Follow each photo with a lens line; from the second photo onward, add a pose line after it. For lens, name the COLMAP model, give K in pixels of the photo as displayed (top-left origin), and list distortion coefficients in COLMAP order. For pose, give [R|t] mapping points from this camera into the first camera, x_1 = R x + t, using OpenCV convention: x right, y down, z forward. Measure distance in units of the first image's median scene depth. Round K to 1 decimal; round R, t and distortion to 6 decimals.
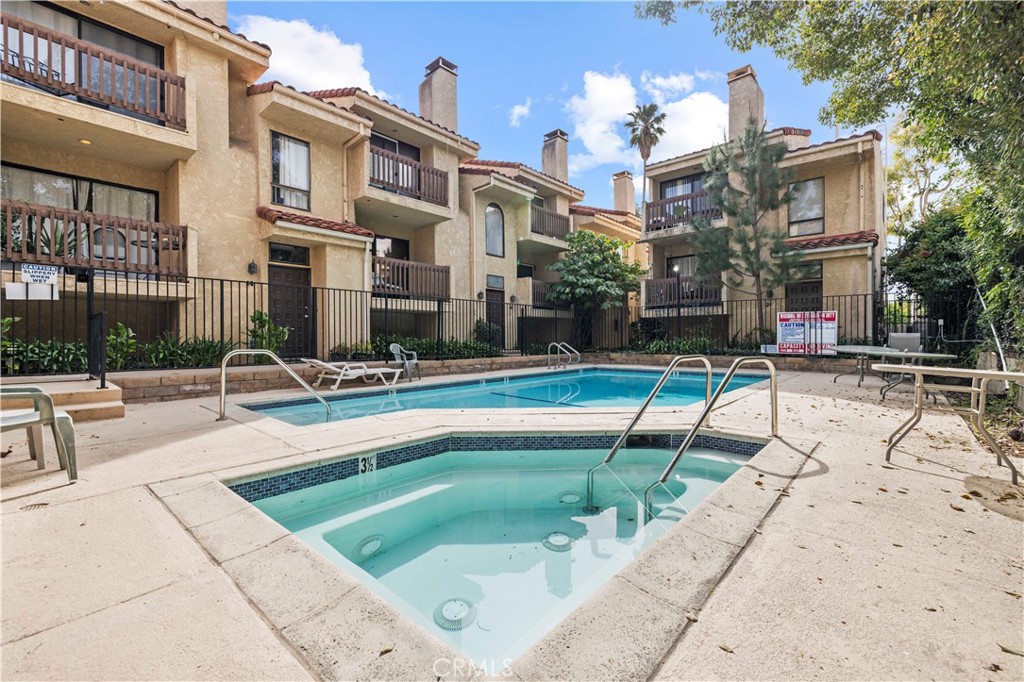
lens RADIAL K [[427.1, 0, 509.1], [0, 427.1, 345.1], [0, 0, 1]] dist [-0.000917, 0.000134]
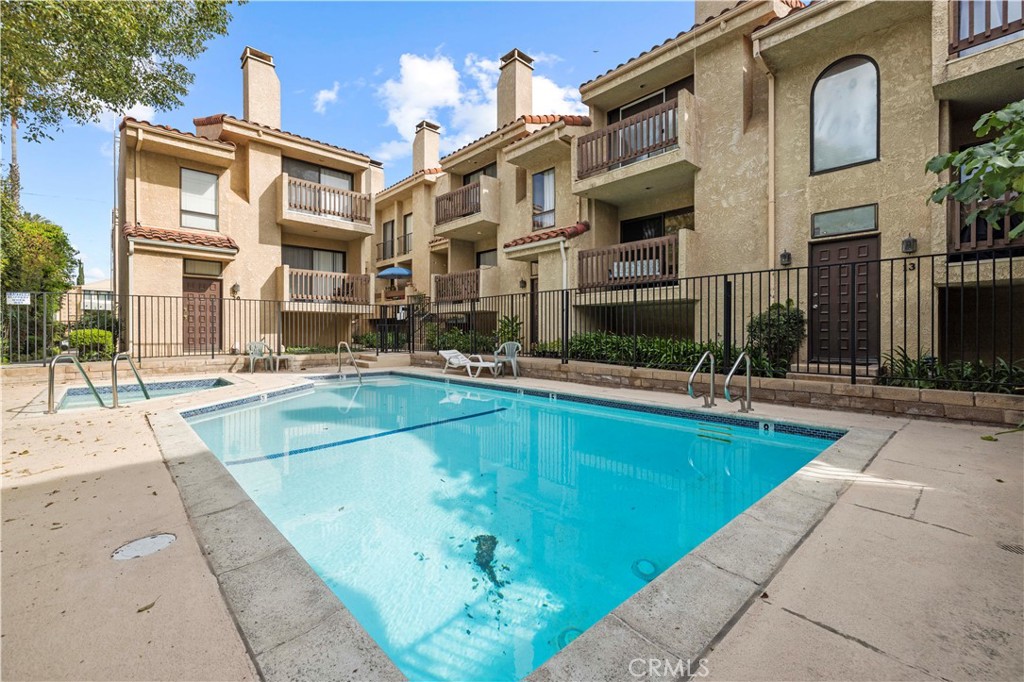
lens RADIAL K [[430.2, 0, 508.6], [0, 430.2, 337.4], [0, 0, 1]] dist [0.002532, -0.000015]
pose [[-0.091757, 0.017054, -0.995635, 0.594210], [-0.016444, 0.999691, 0.018639, -0.025151], [0.995646, 0.018082, -0.091448, 0.822974]]
